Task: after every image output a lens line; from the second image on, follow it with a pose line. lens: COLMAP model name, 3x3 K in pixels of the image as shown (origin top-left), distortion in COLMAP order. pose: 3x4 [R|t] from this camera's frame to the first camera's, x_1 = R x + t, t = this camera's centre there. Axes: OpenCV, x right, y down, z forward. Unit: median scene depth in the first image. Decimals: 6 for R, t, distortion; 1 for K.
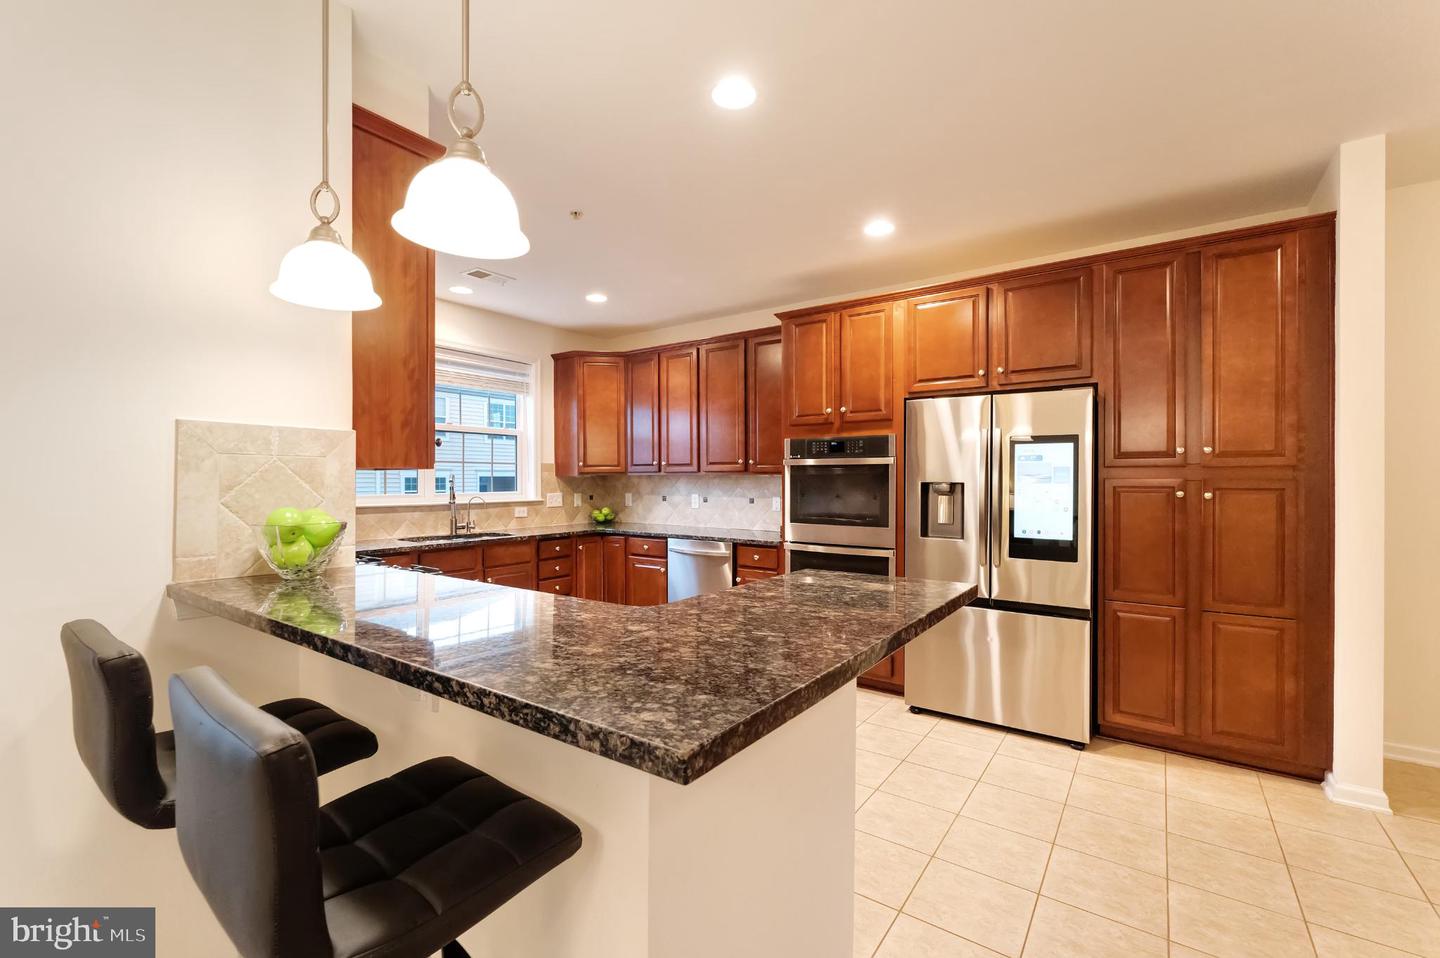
lens RADIAL K [[612.4, 0, 716.2], [0, 612.4, 479.9], [0, 0, 1]] dist [-0.005433, 0.000129]
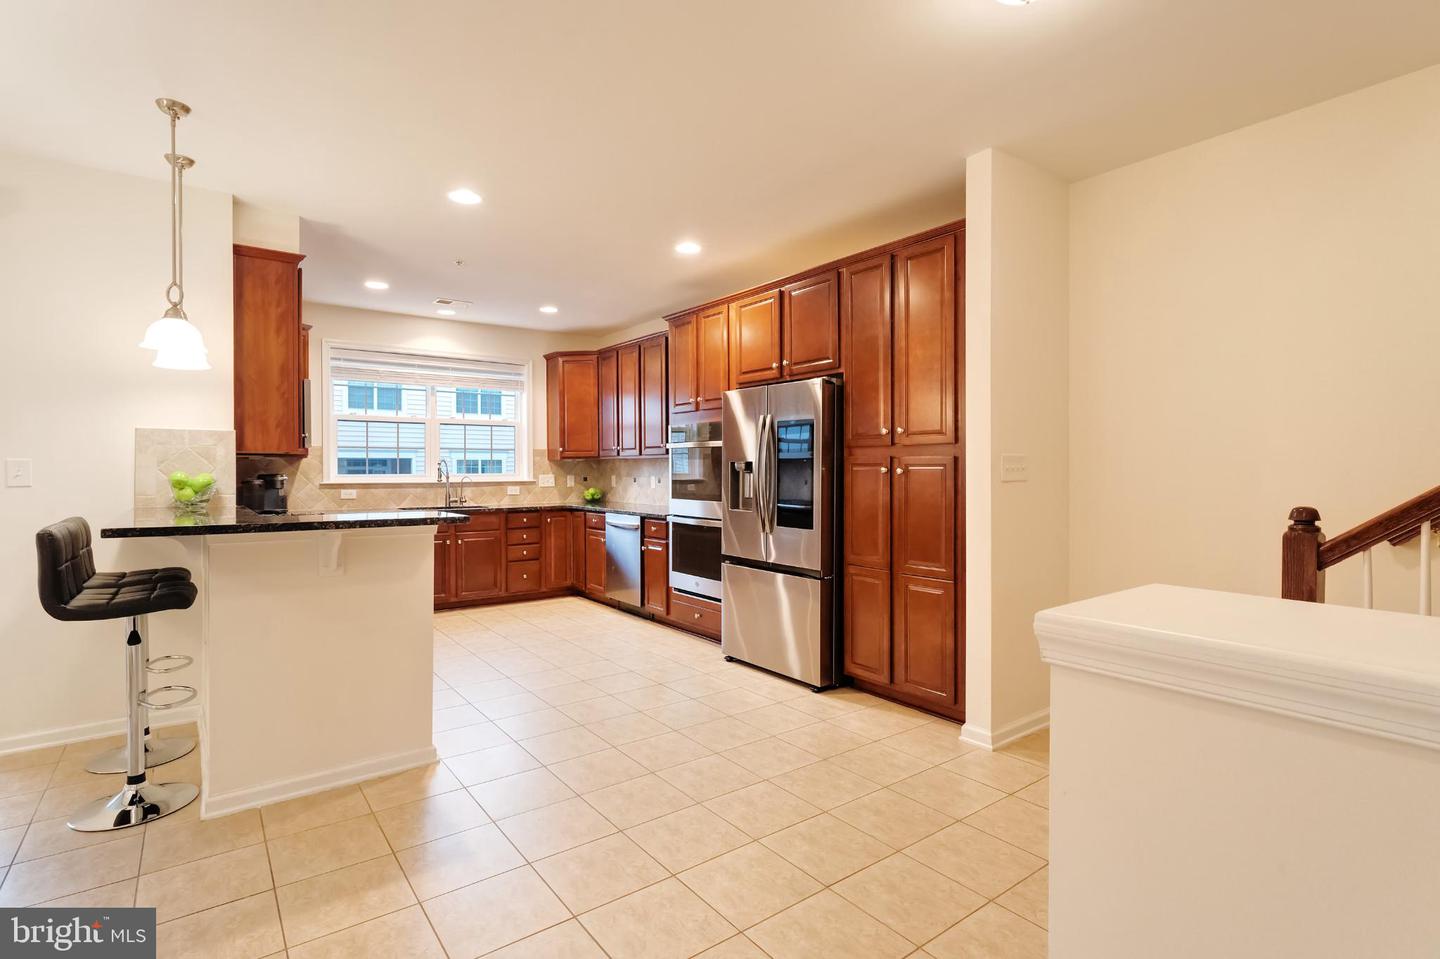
lens RADIAL K [[707.4, 0, 726.5], [0, 707.4, 474.3], [0, 0, 1]] dist [-0.011926, -0.000351]
pose [[0.955365, 0.001226, -0.295425, 0.523502], [0.000975, 0.999973, 0.007301, 0.012669], [0.295426, -0.007264, 0.955338, -0.203541]]
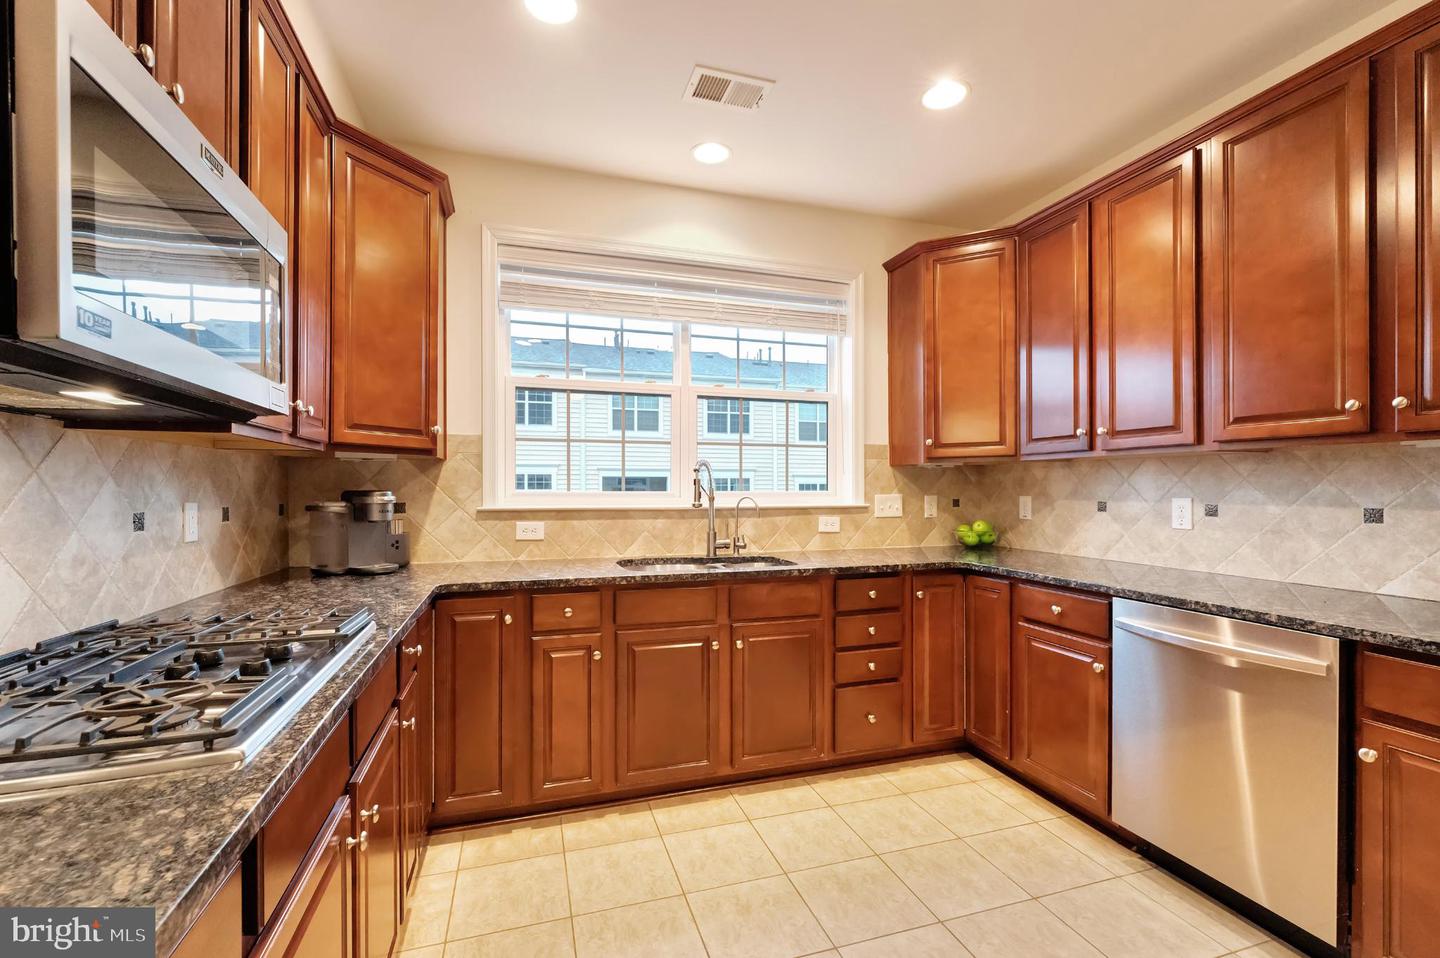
lens RADIAL K [[612.4, 0, 723.9], [0, 612.4, 492.7], [0, 0, 1]] dist [-0.005433, 0.000129]
pose [[0.806476, 0.004509, -0.591249, -0.045281], [-0.001018, 0.999980, 0.006238, 0.018802], [0.591265, -0.004428, 0.806465, 0.483110]]
